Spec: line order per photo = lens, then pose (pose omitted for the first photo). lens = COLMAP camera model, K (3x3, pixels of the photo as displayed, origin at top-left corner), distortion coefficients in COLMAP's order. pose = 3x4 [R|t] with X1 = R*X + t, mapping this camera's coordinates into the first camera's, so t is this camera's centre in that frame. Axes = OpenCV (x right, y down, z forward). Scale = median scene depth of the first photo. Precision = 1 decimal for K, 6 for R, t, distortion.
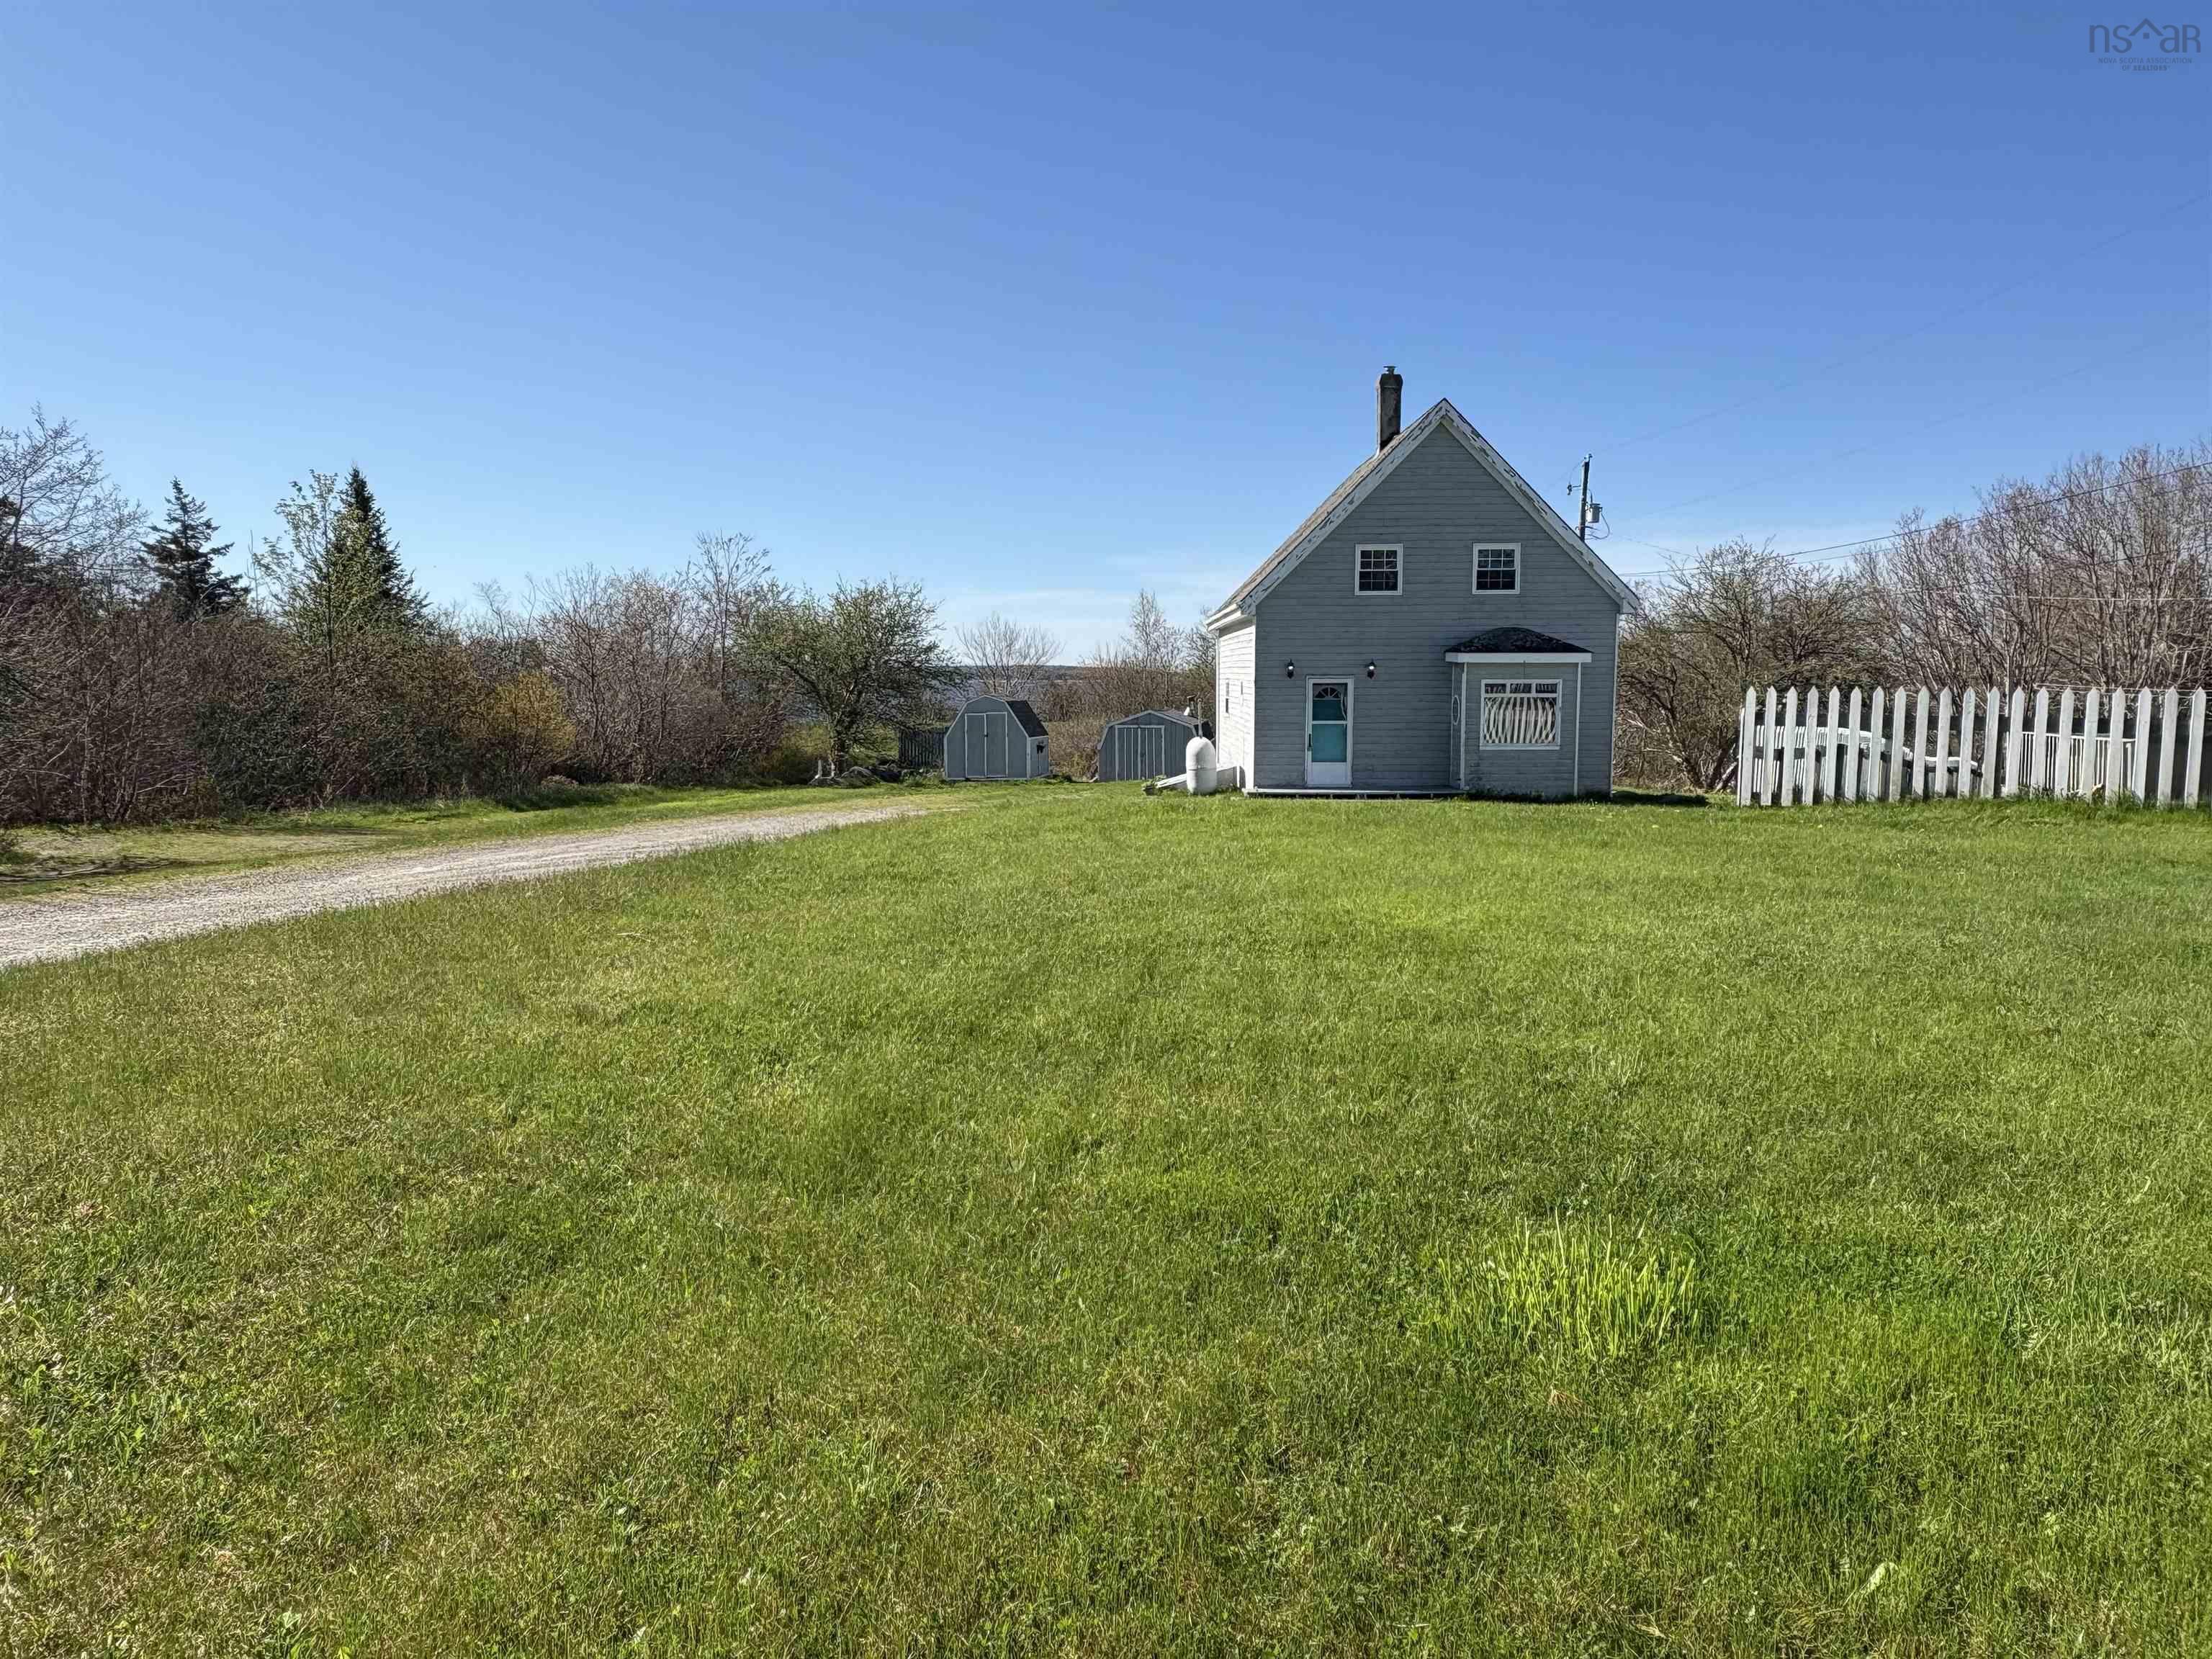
lens RADIAL K [[1459.6, 0, 1086.0], [0, 1459.6, 833.2], [0, 0, 1]] dist [0.000775, 0.003382]
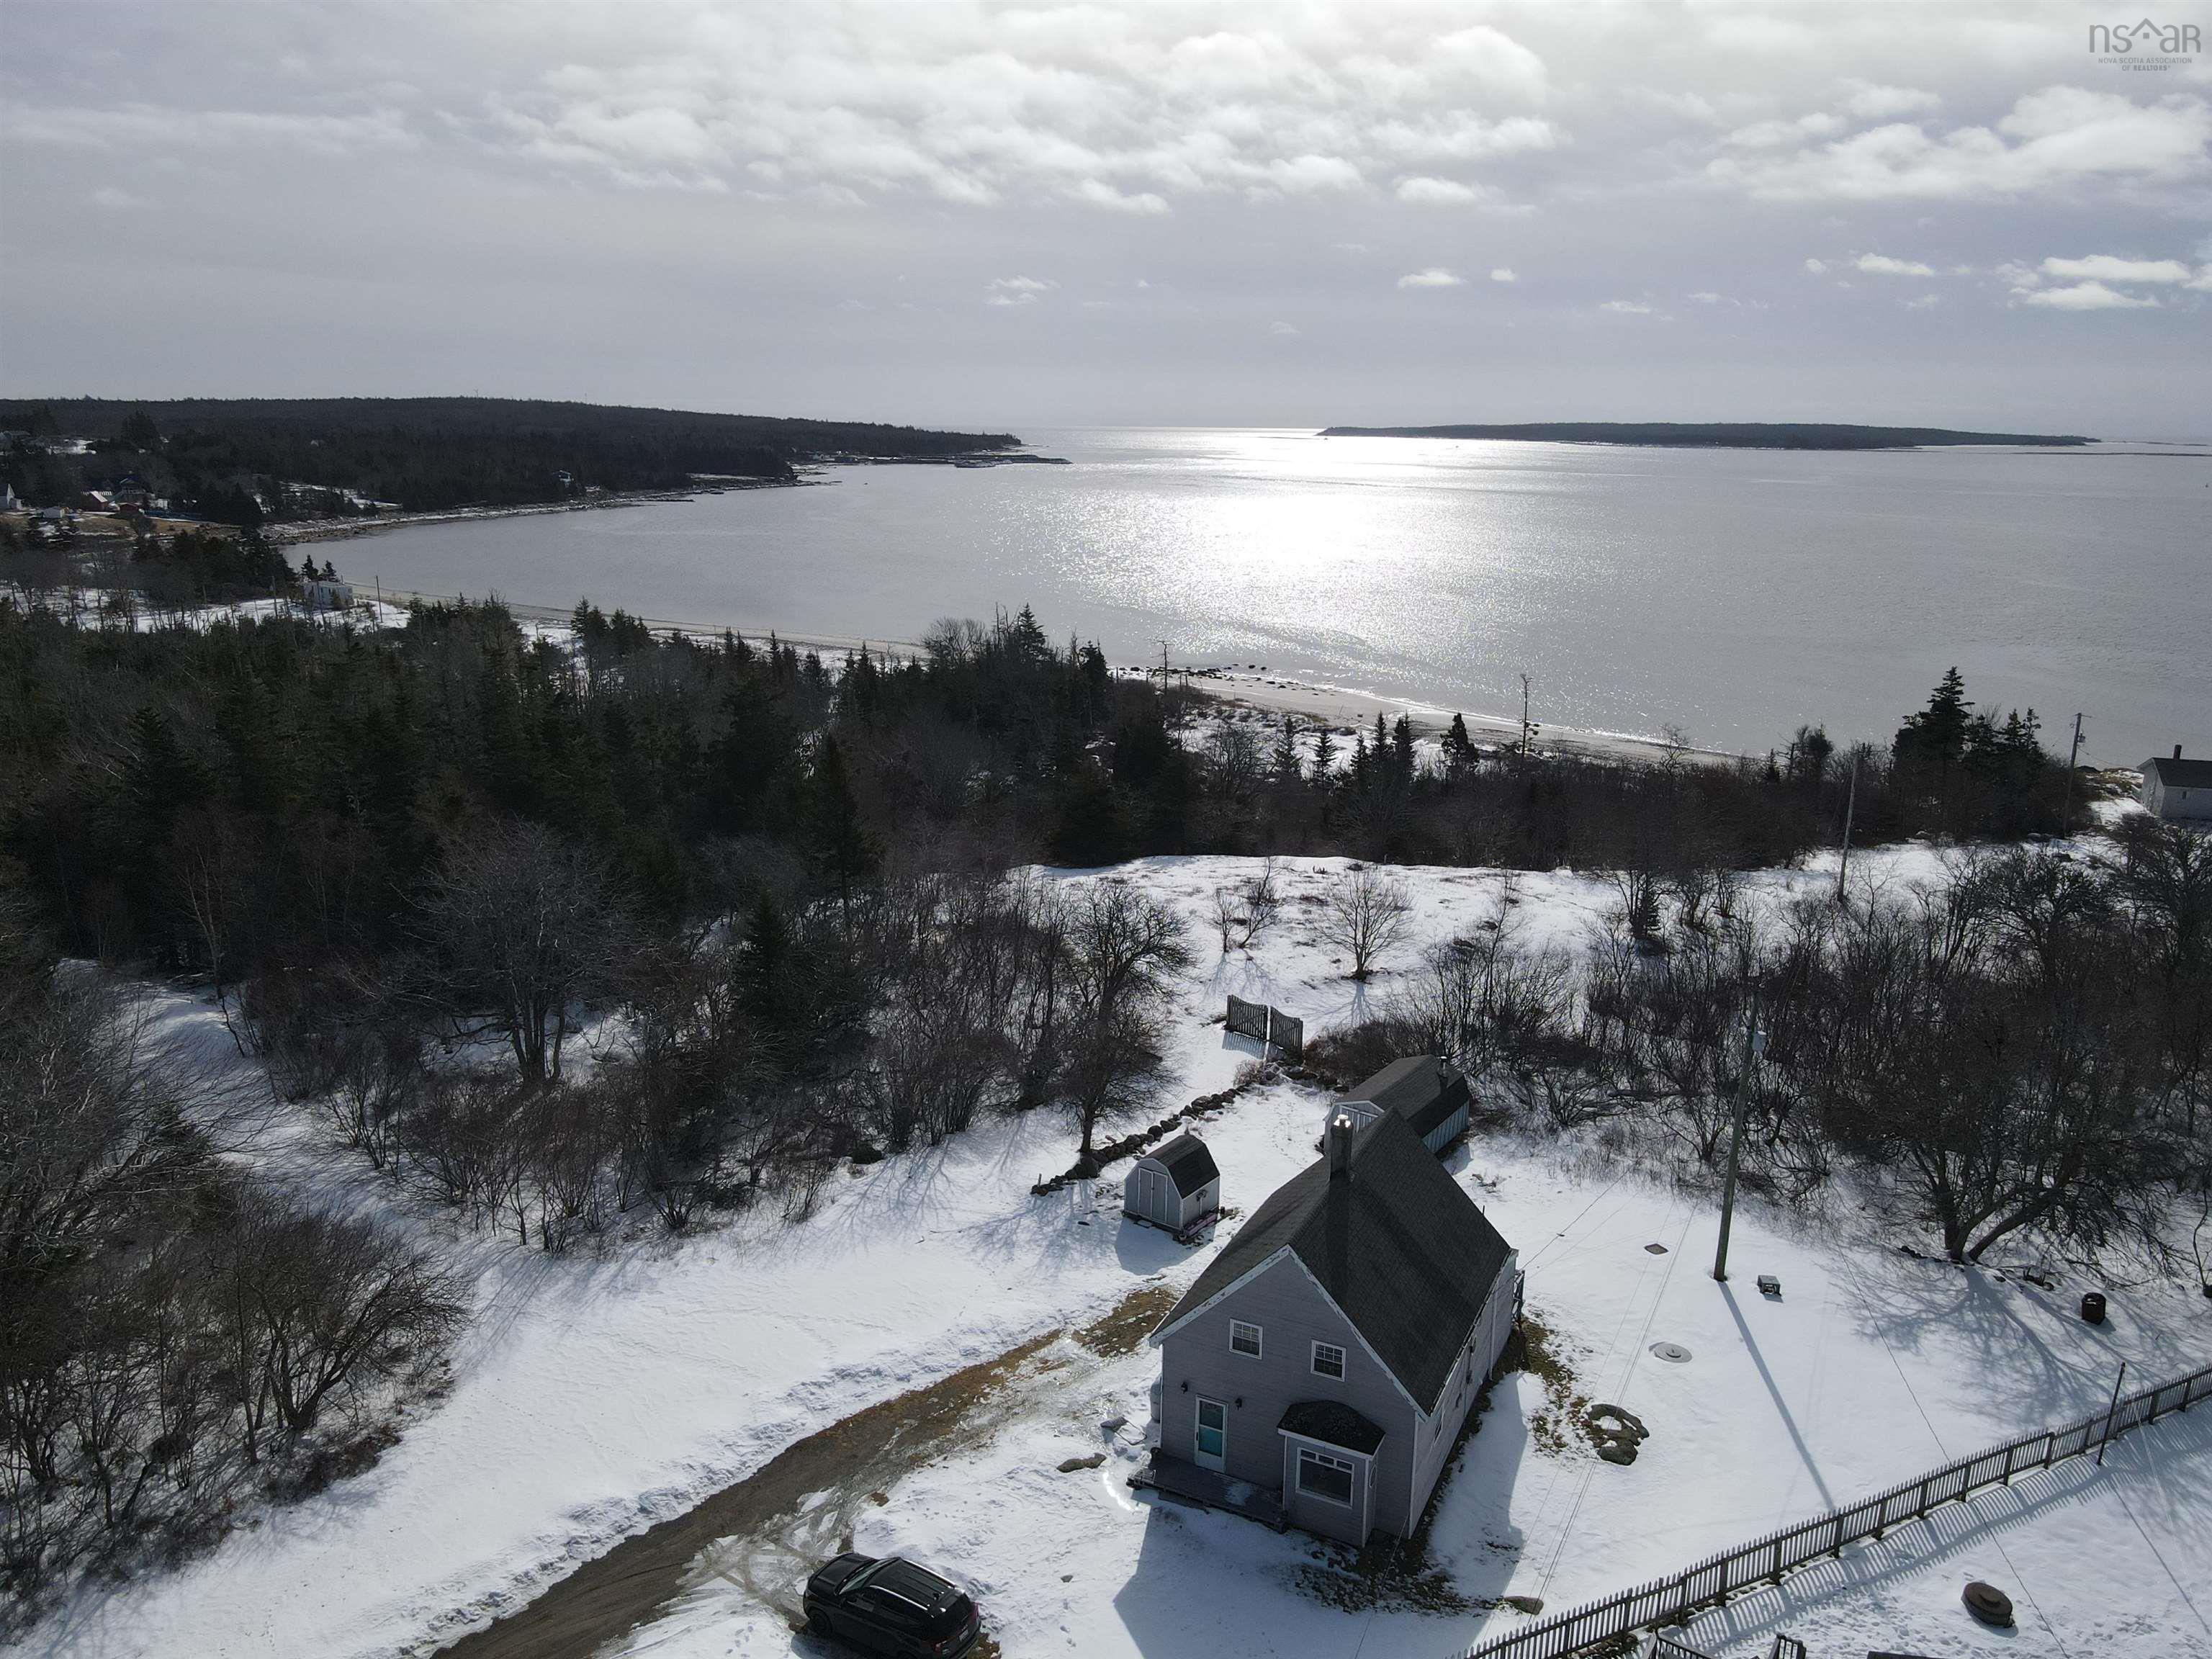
lens RADIAL K [[1621.7, 0, 1106.8], [0, 1621.7, 822.1], [0, 0, 1]] dist [0.014538, 0.003112]
pose [[0.906495, 0.114237, -0.406469, 0.639975], [-0.059432, 0.987641, 0.145031, -0.865498], [0.418013, -0.107312, 0.902080, -0.367797]]
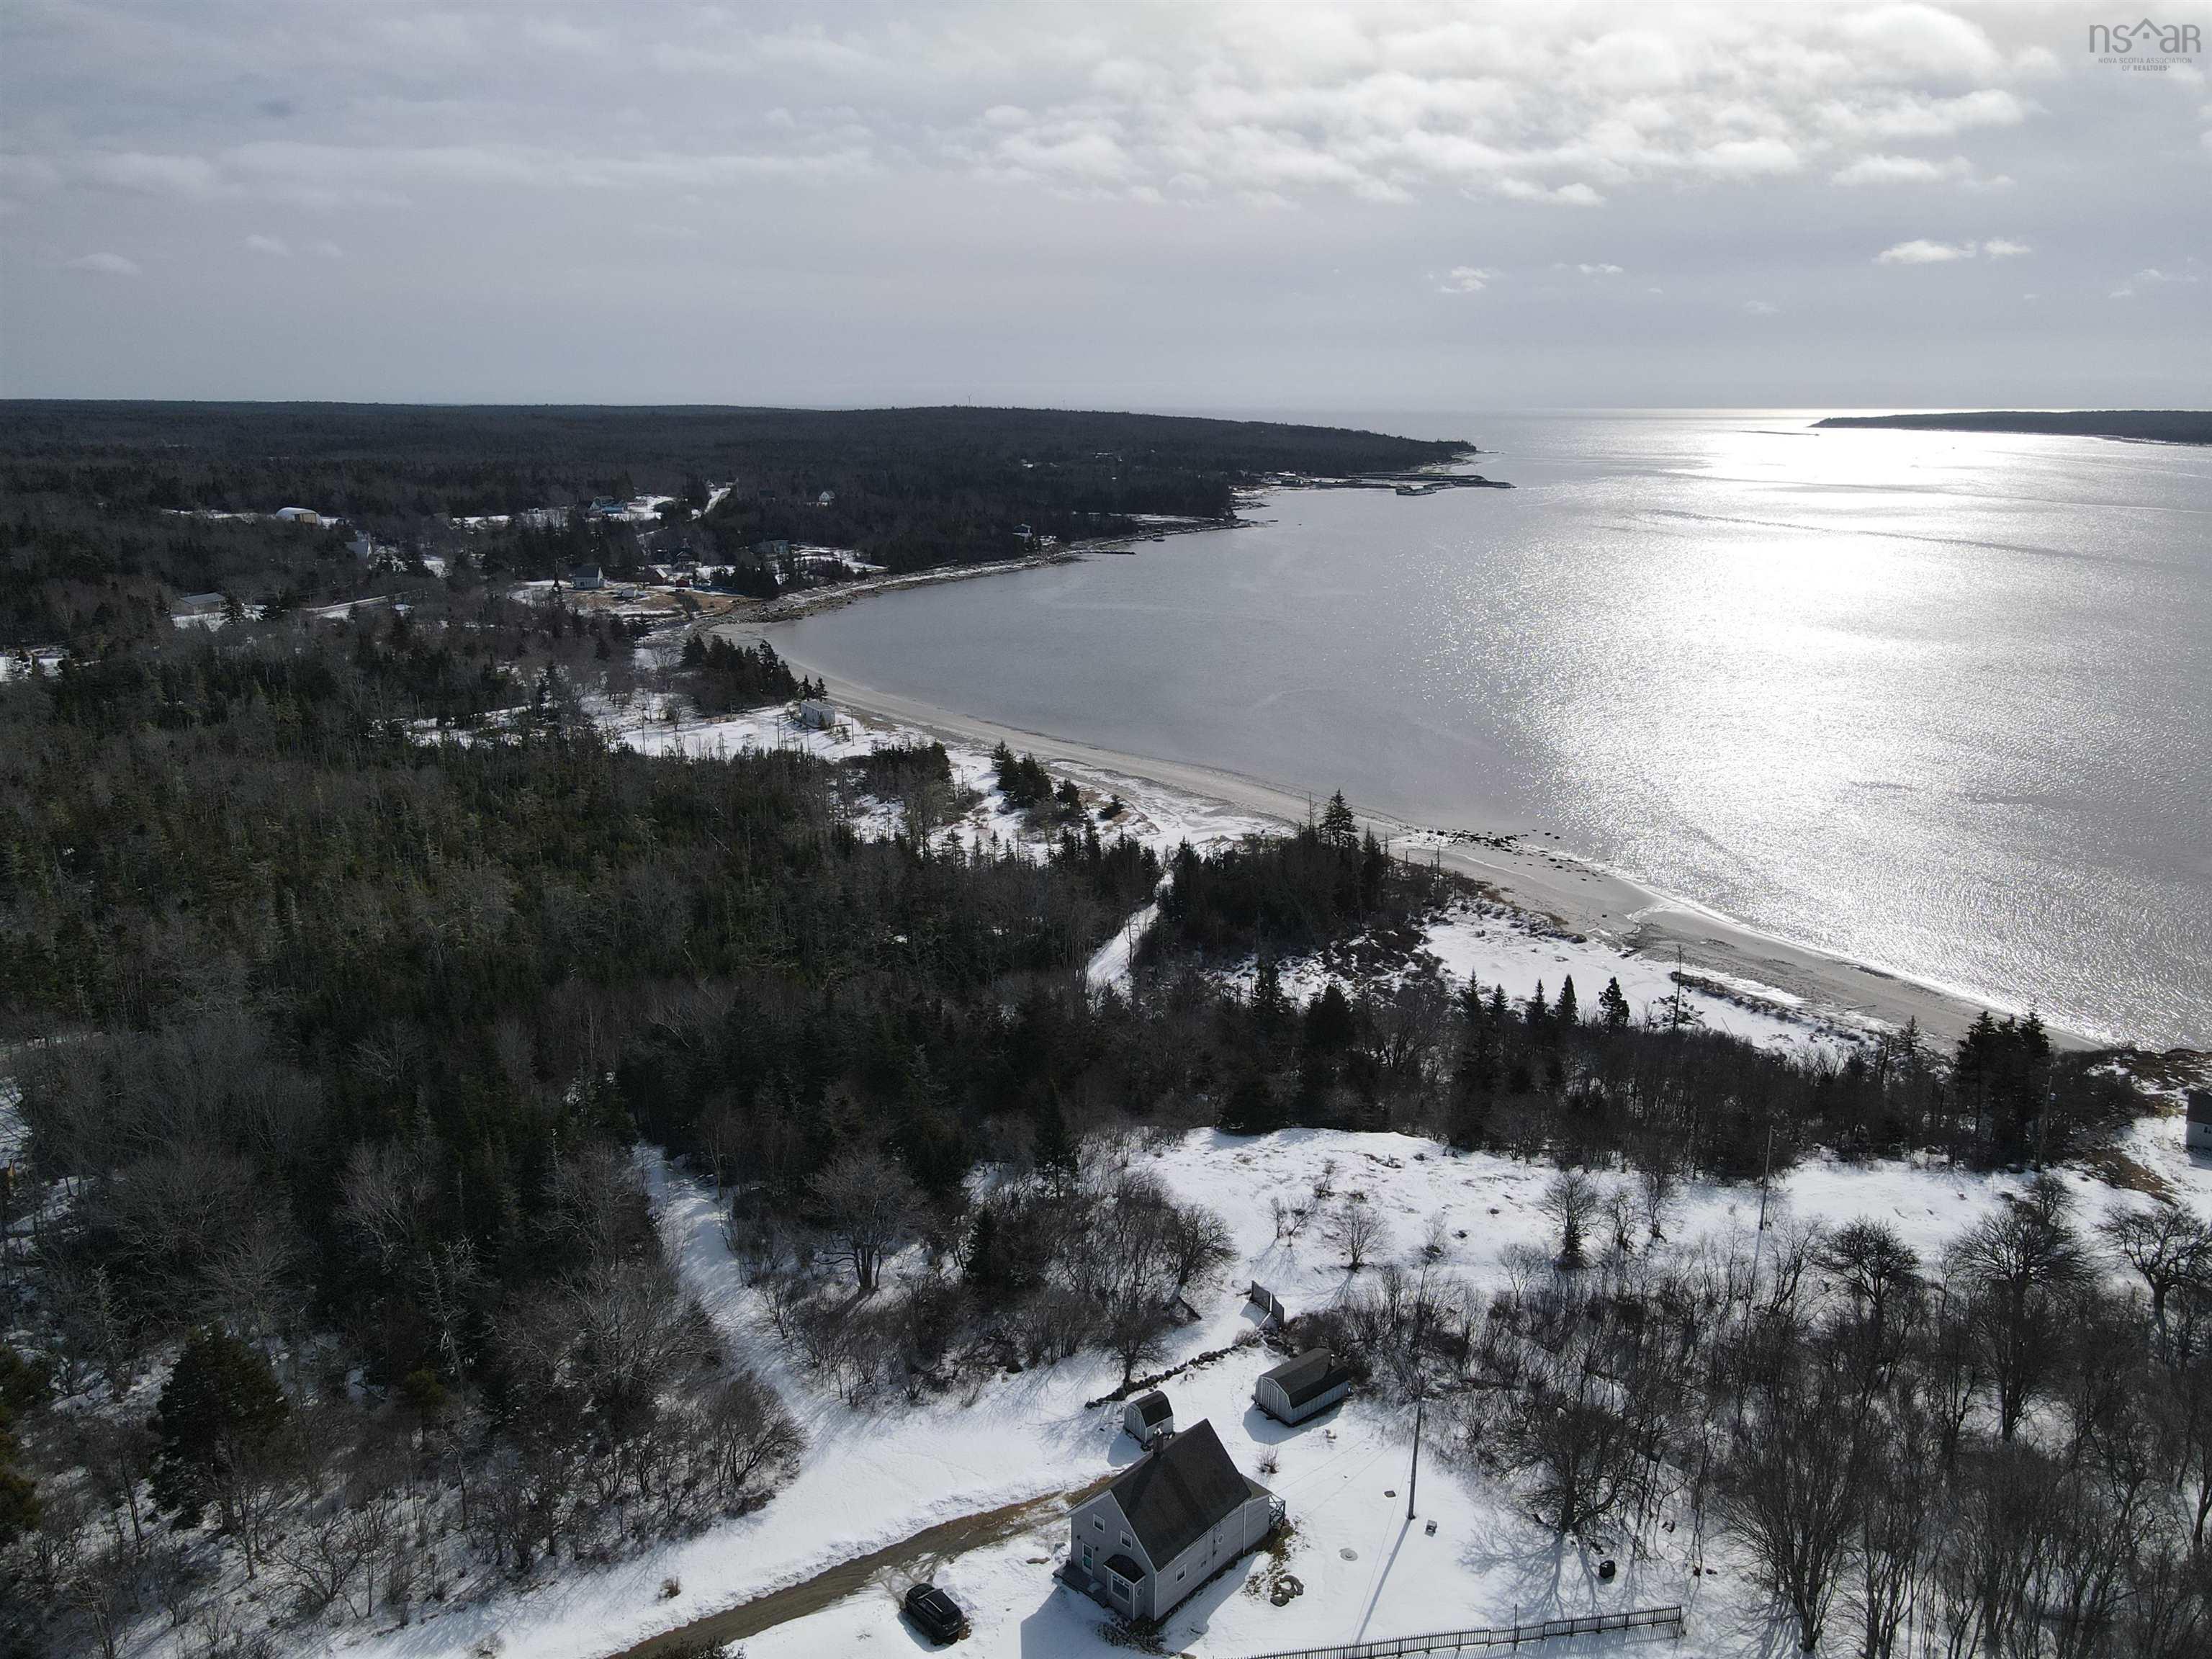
lens RADIAL K [[1621.7, 0, 1107.9], [0, 1621.7, 821.9], [0, 0, 1]] dist [0.014538, 0.003112]
pose [[0.755319, 0.175035, -0.631550, 2.196273], [-0.079330, 0.981007, 0.177010, -2.321827], [0.650538, -0.083598, 0.754859, -1.554375]]
